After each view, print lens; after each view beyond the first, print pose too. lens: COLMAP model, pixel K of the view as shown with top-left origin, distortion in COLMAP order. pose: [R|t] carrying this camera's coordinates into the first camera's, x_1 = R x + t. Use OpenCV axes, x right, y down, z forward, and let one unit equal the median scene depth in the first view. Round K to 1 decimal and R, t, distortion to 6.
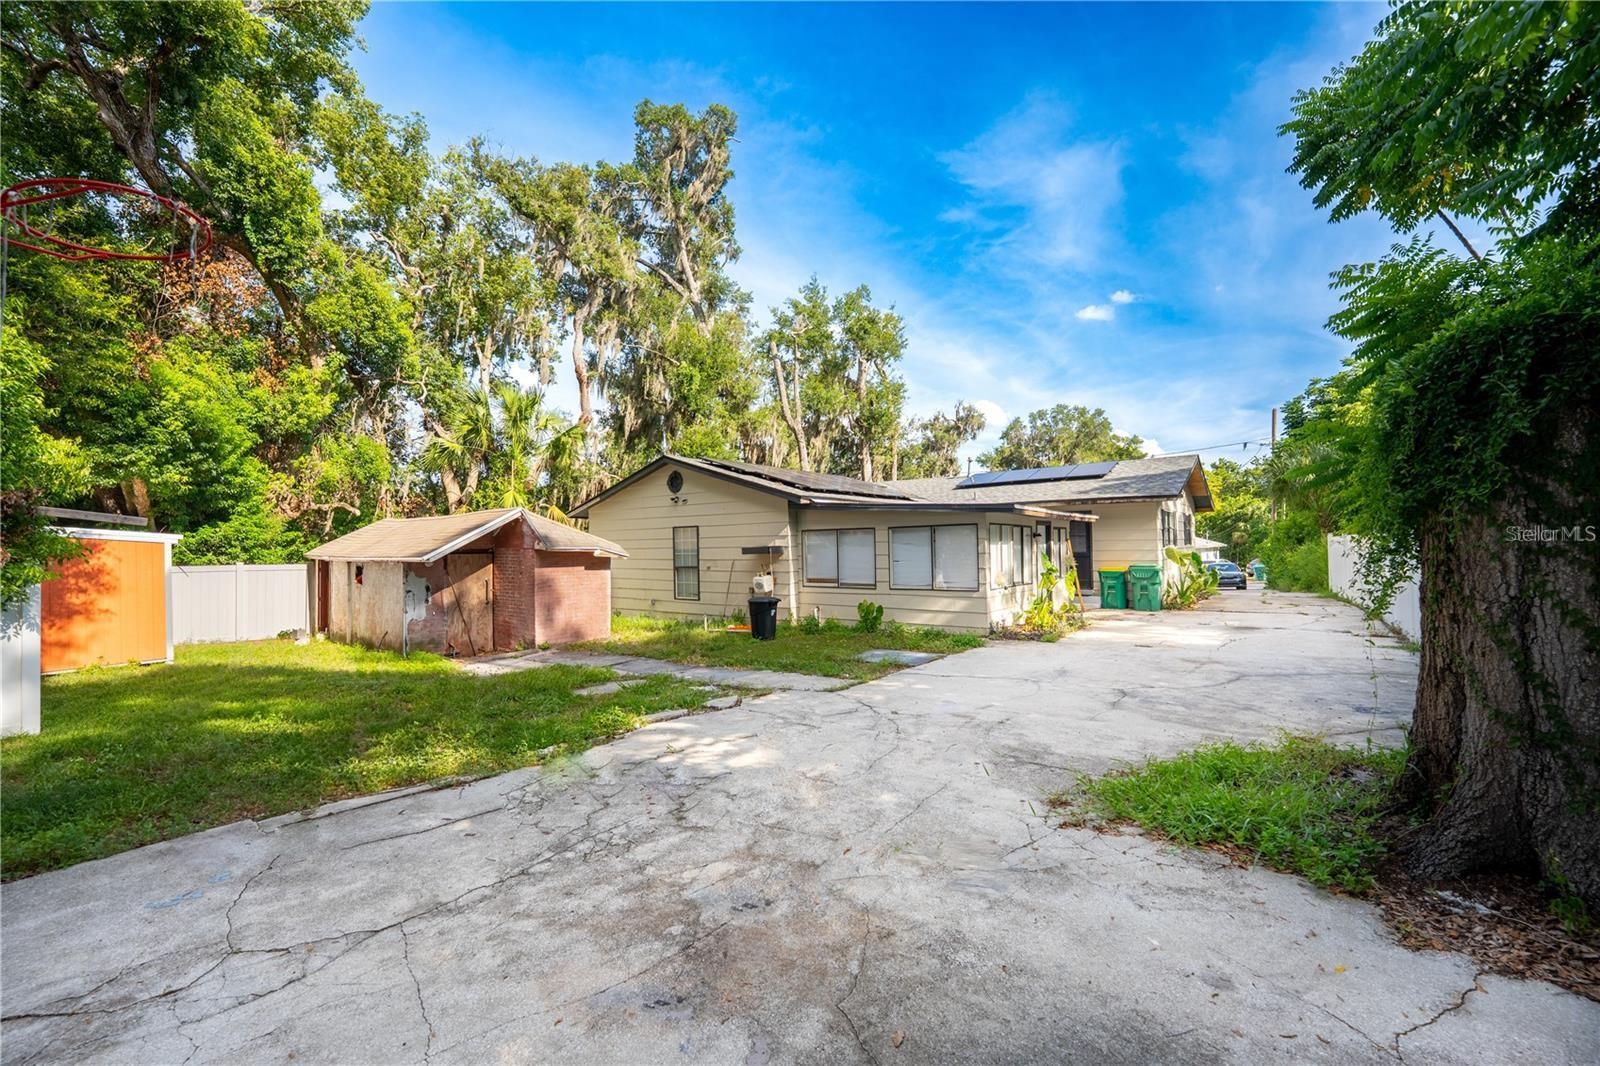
lens RADIAL K [[643.6, 0, 800.0], [0, 643.6, 533.0], [0, 0, 1]] dist [-0.002076, -0.000304]
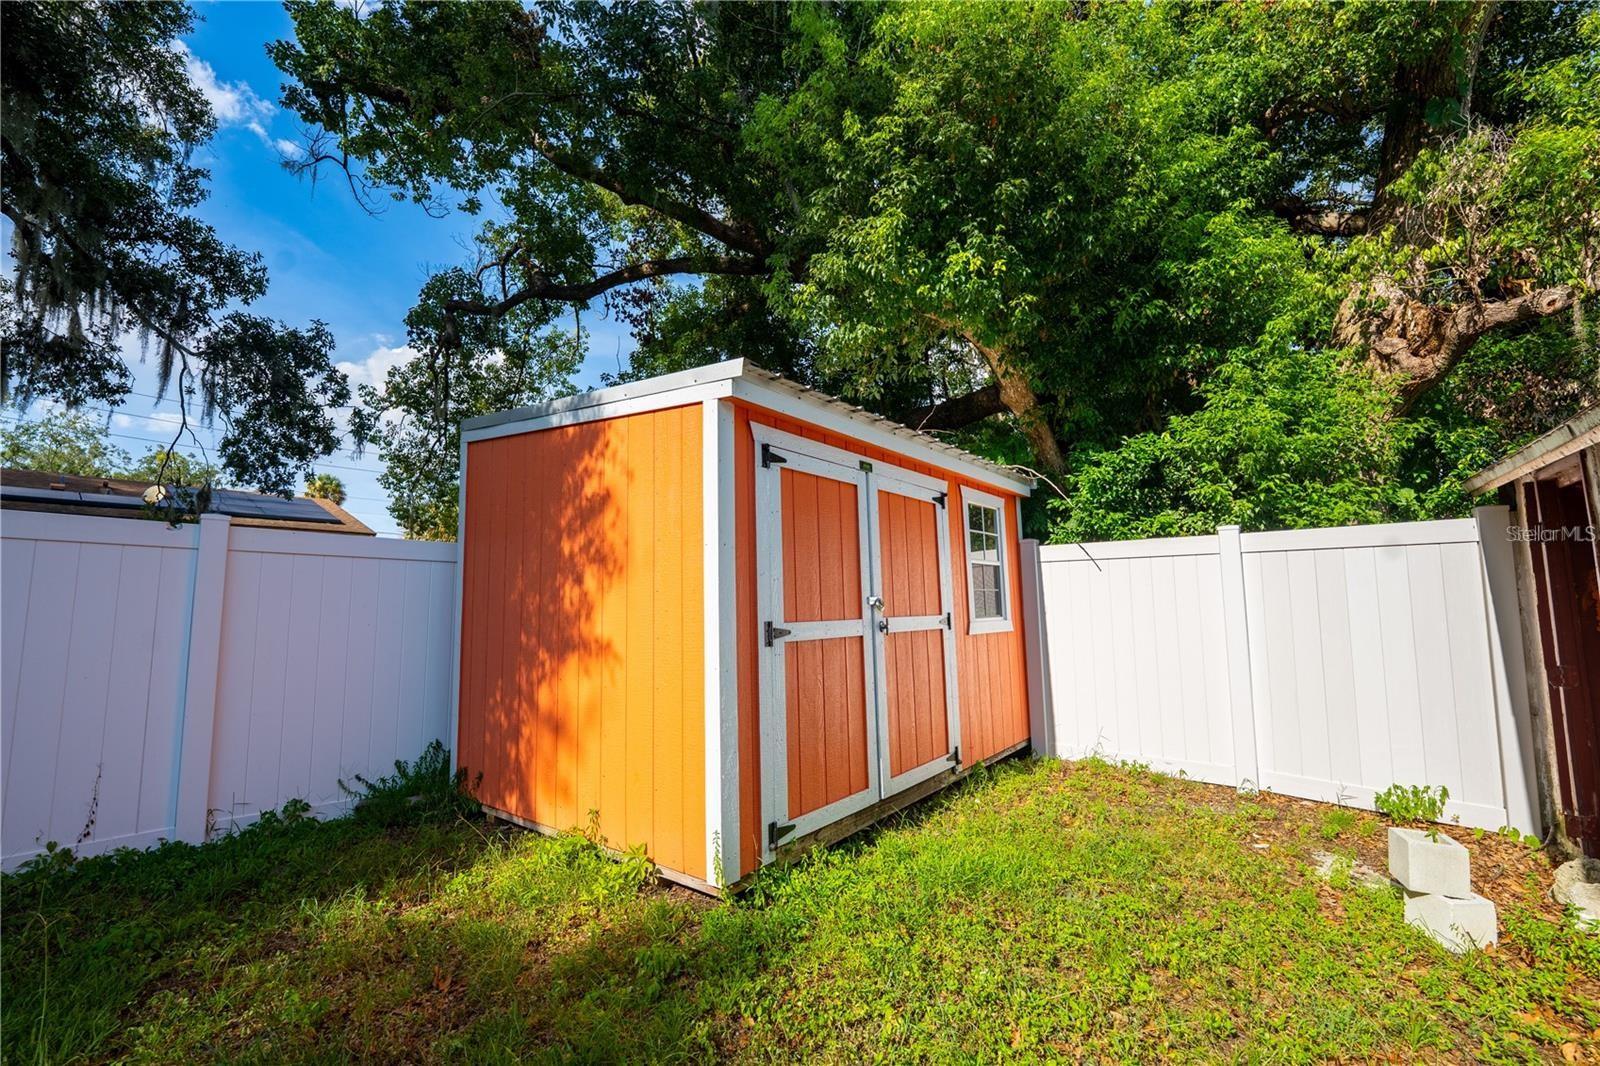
lens RADIAL K [[643.6, 0, 800.0], [0, 643.6, 533.0], [0, 0, 1]] dist [-0.002076, -0.000304]
pose [[-0.013034, -0.102639, -0.994633, -0.548371], [0.033781, 0.994105, -0.103027, 0.074638], [0.999344, -0.034942, -0.009490, 0.783364]]
